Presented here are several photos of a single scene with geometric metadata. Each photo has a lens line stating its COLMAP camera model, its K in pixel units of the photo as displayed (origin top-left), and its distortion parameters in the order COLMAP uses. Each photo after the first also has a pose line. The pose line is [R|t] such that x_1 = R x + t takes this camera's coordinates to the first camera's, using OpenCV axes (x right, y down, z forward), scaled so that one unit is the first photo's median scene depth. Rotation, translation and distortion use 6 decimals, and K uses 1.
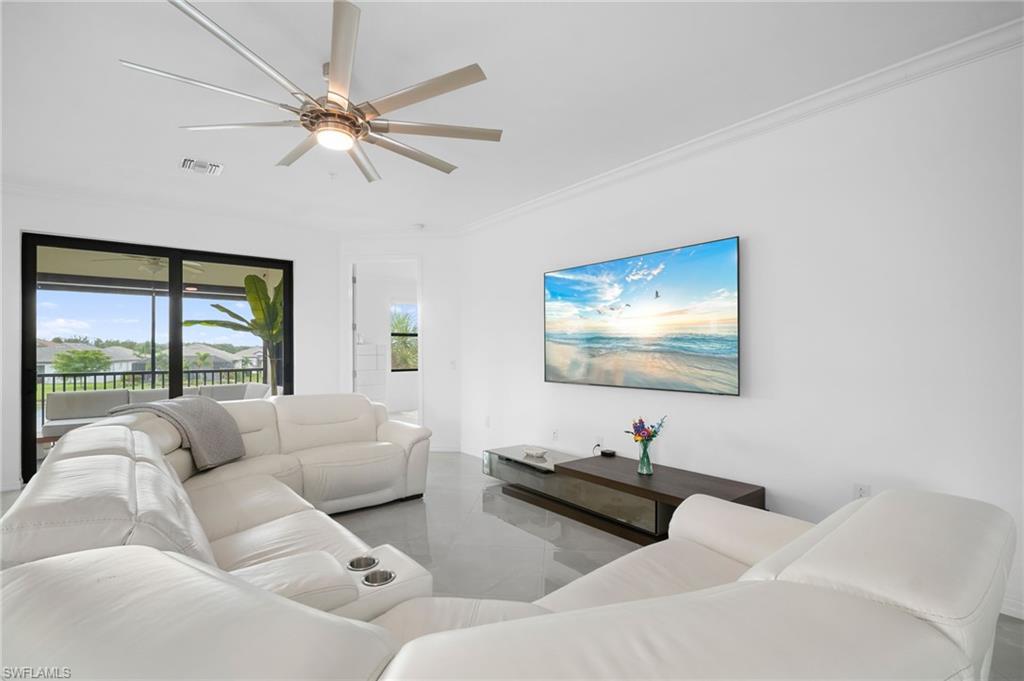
lens RADIAL K [[471.1, 0, 491.6], [0, 471.1, 350.0], [0, 0, 1]] dist [0.001947, -0.005369]
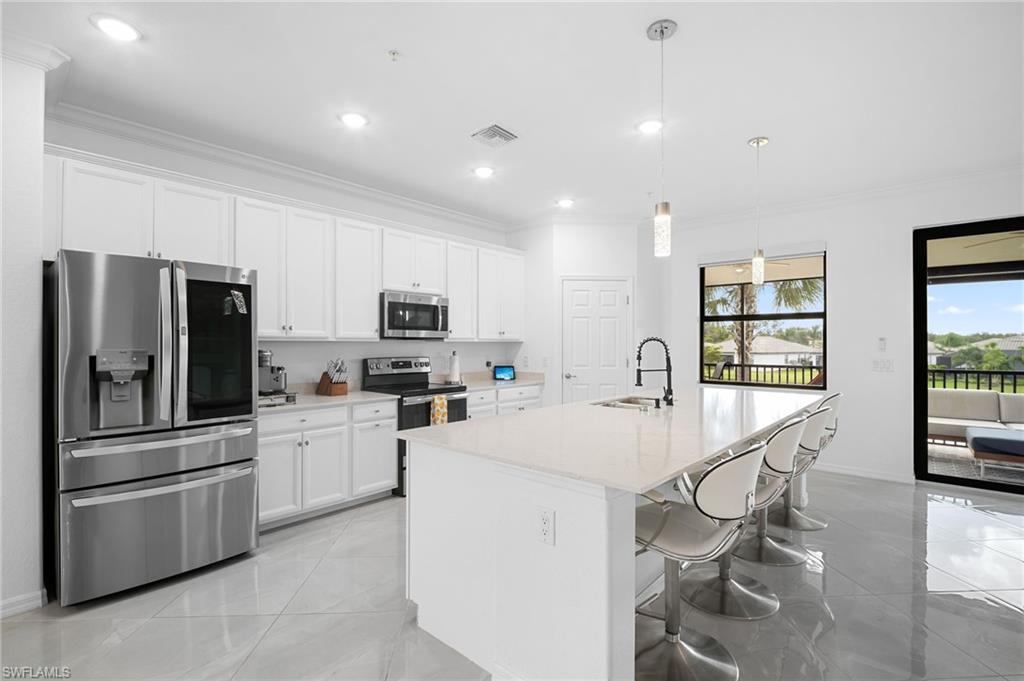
lens RADIAL K [[471.1, 0, 517.6], [0, 471.1, 340.2], [0, 0, 1]] dist [0.001947, -0.005369]
pose [[0.198197, -0.004088, -0.980154, -0.186852], [-0.000971, 0.999990, -0.004367, -0.009915], [0.980162, 0.001818, 0.198191, -0.026850]]
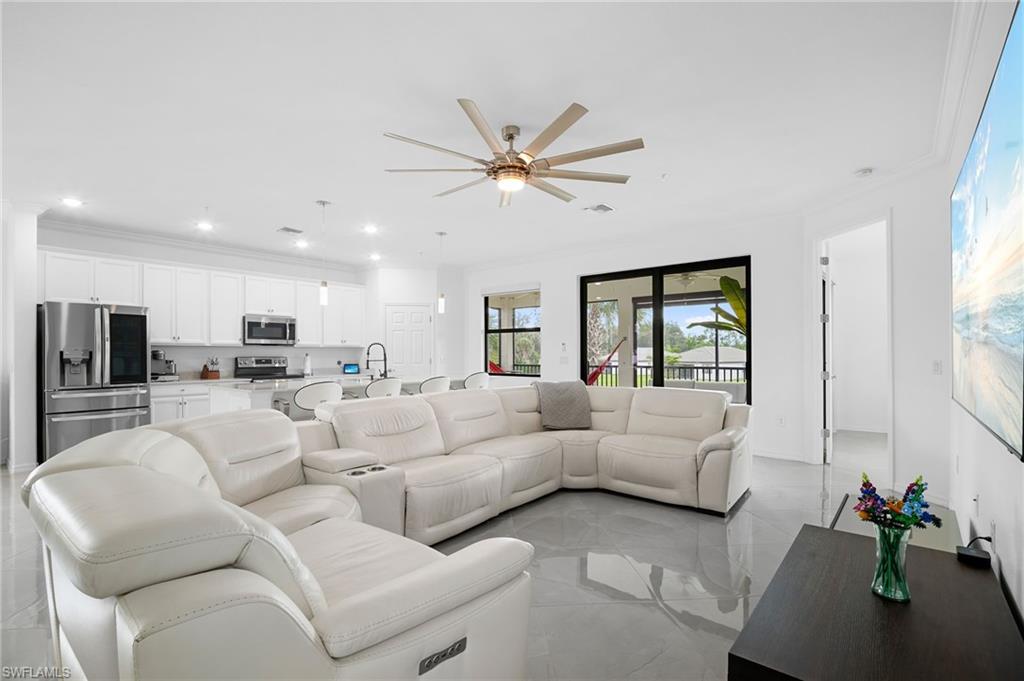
lens RADIAL K [[471.1, 0, 504.8], [0, 471.1, 351.0], [0, 0, 1]] dist [0.001947, -0.005369]
pose [[0.228306, -0.005016, -0.973576, 0.528307], [0.002375, 0.999987, -0.004595, 0.013405], [0.973586, -0.001263, 0.228315, 0.380609]]
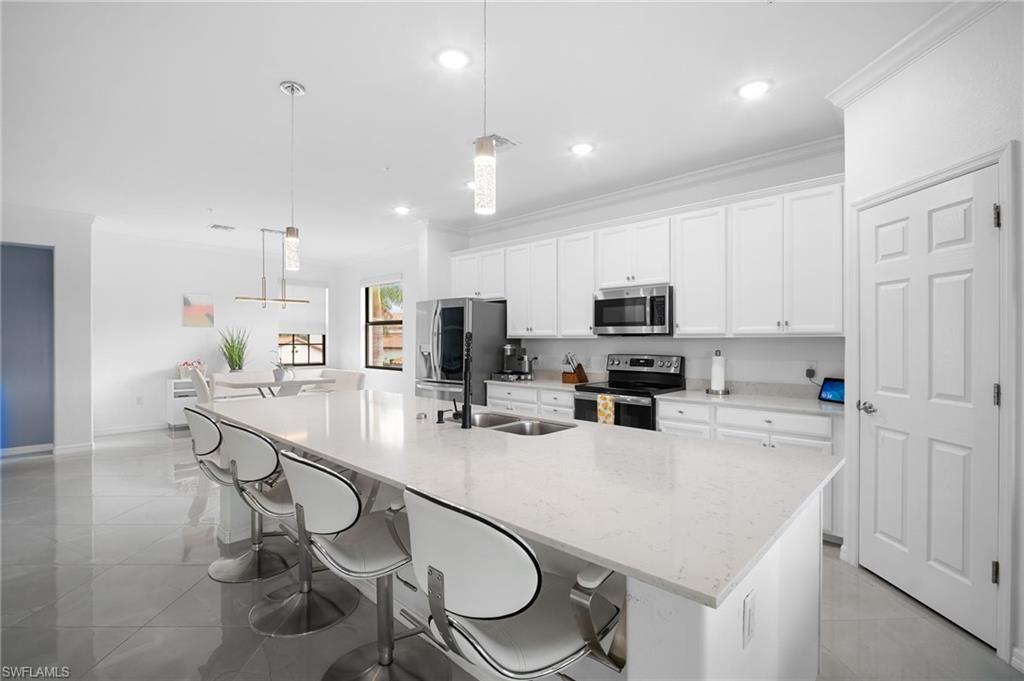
lens RADIAL K [[471.1, 0, 494.6], [0, 471.1, 343.4], [0, 0, 1]] dist [0.001947, -0.005369]
pose [[-0.990880, 0.003011, -0.134712, -0.846722], [0.002088, 0.999973, 0.006992, -0.007739], [0.134729, 0.006647, -0.990860, 0.904294]]
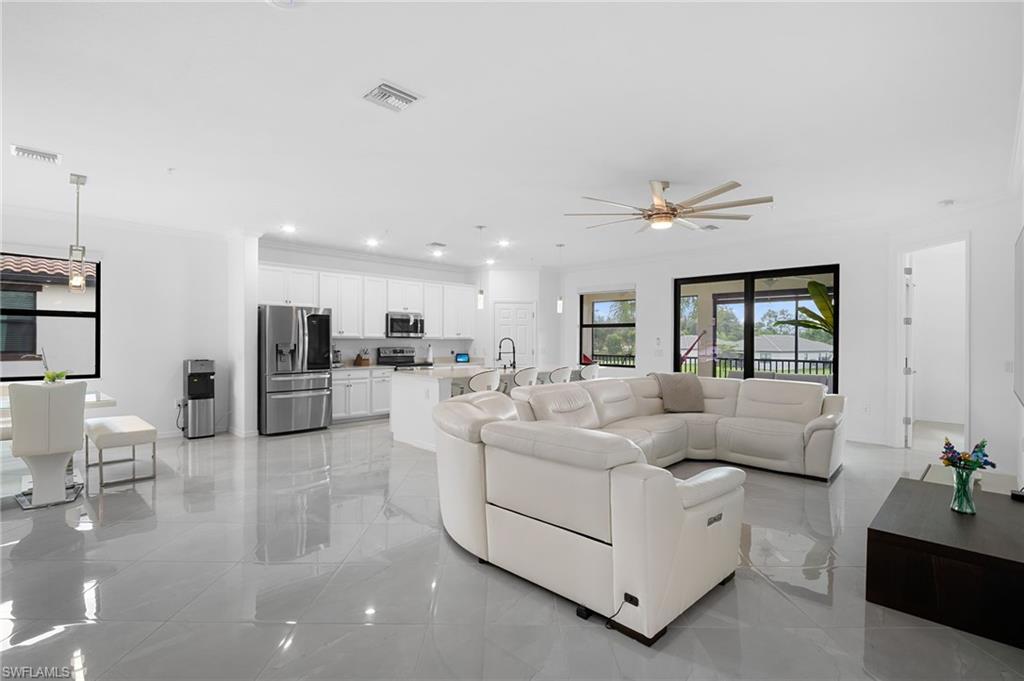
lens RADIAL K [[471.1, 0, 512.6], [0, 471.1, 339.8], [0, 0, 1]] dist [0.001947, -0.005369]
pose [[0.142454, 0.001635, -0.989800, 0.735493], [-0.005681, 0.999984, 0.000834, -0.011913], [0.989785, 0.005504, 0.142461, 0.119454]]
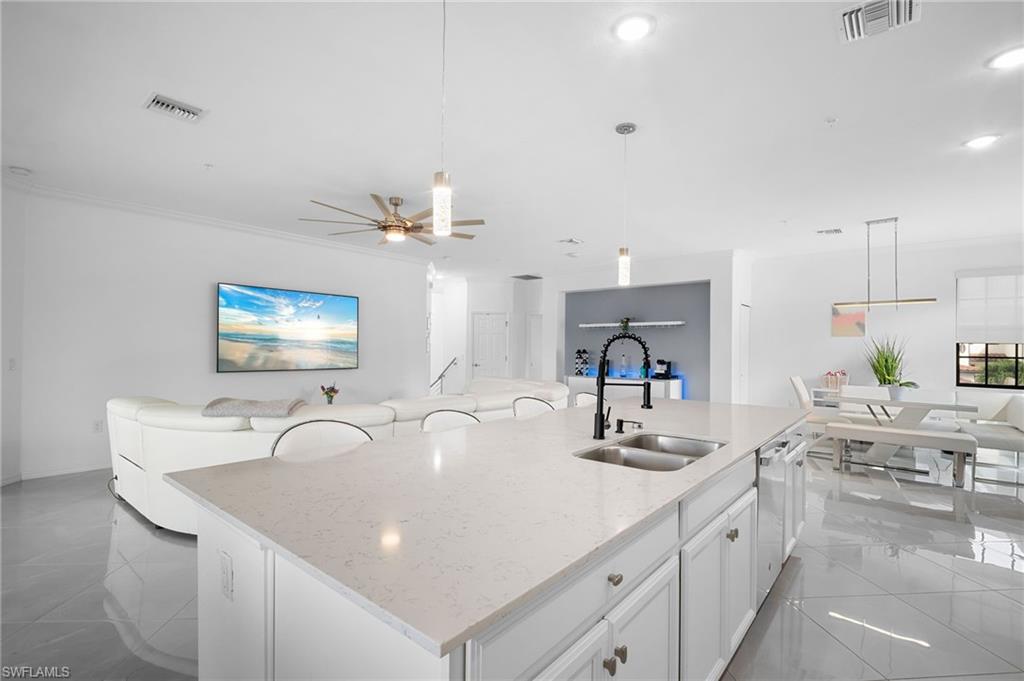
lens RADIAL K [[471.1, 0, 517.0], [0, 471.1, 343.0], [0, 0, 1]] dist [0.001947, -0.005369]
pose [[-0.220350, 0.011513, 0.975353, -1.348964], [-0.010281, 0.999847, -0.014125, 0.000118], [-0.975367, -0.013140, -0.220198, 0.559834]]
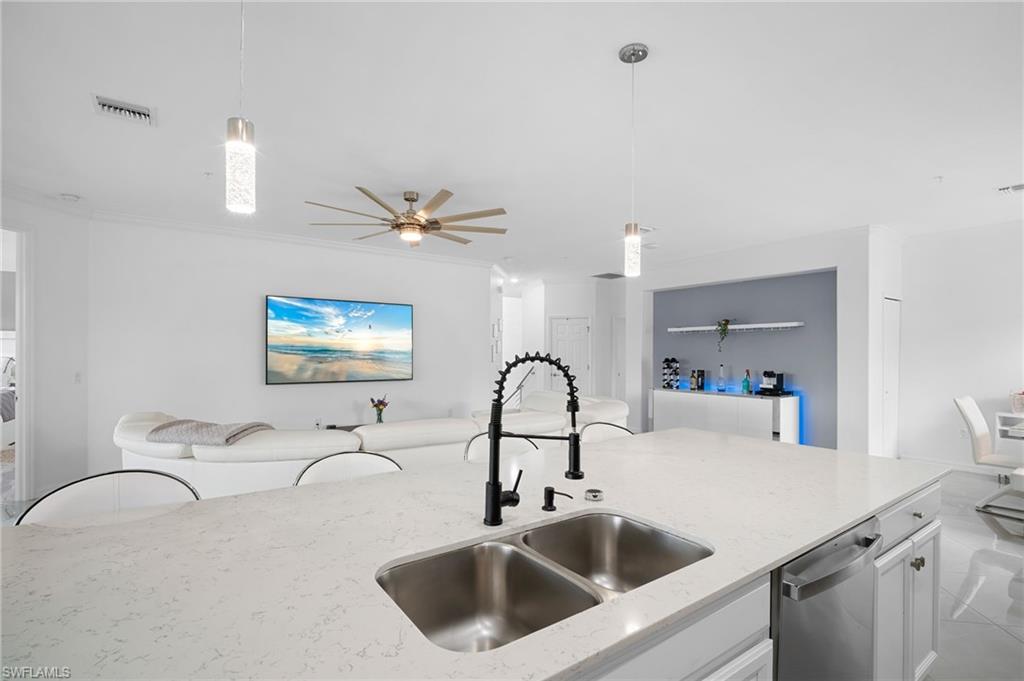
lens RADIAL K [[471.1, 0, 519.7], [0, 471.1, 347.4], [0, 0, 1]] dist [0.001947, -0.005369]
pose [[0.042826, 0.011930, 0.999011, -1.176665], [-0.004437, 0.999921, -0.011751, -0.019396], [-0.999073, -0.003929, 0.042876, 0.315603]]
